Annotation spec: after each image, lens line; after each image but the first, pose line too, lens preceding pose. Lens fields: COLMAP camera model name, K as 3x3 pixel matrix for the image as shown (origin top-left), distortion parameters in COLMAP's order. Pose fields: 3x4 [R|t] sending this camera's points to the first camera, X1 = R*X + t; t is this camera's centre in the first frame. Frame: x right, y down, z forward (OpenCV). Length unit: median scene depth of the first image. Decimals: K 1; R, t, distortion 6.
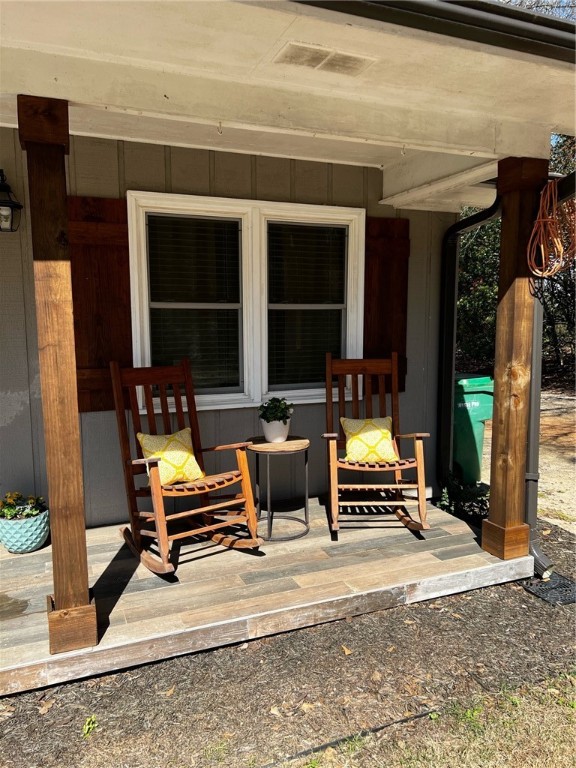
lens RADIAL K [[584.9, 0, 289.1], [0, 584.9, 387.1], [0, 0, 1]] dist [0.061245, -0.062592]
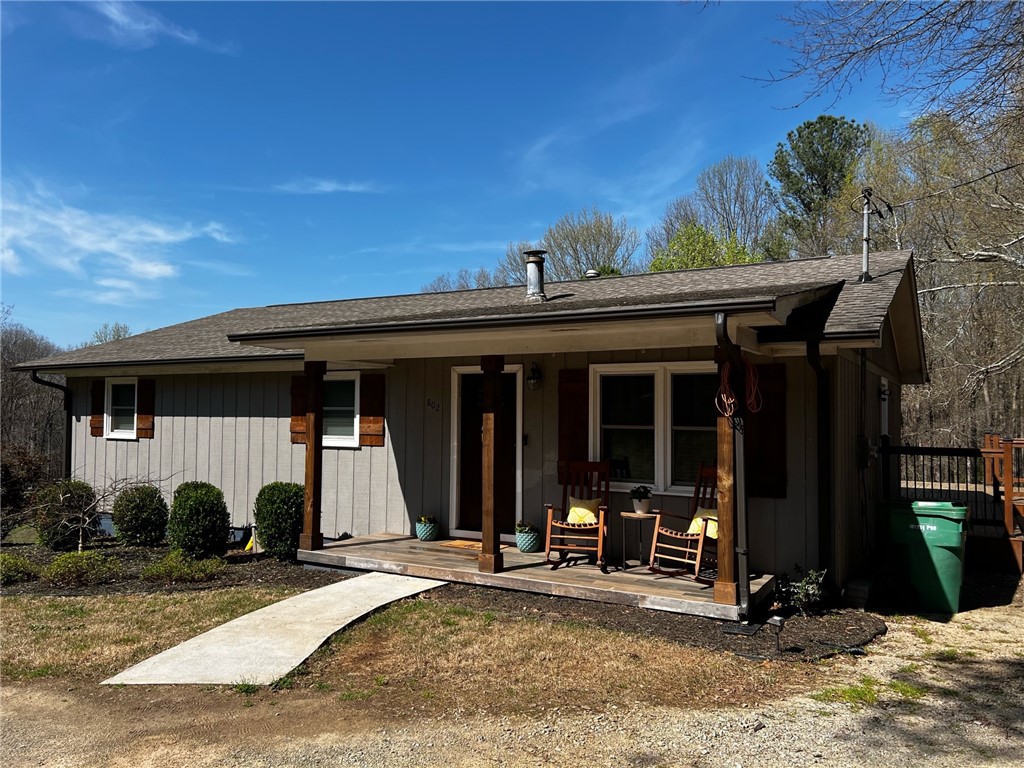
lens RADIAL K [[779.9, 0, 515.9], [0, 779.9, 383.6], [0, 0, 1]] dist [0.061245, -0.062592]
pose [[0.607114, -0.021807, -0.794315, 1.472388], [-0.106151, 0.988438, -0.108270, 0.010747], [0.787493, 0.150050, 0.597780, -0.600325]]
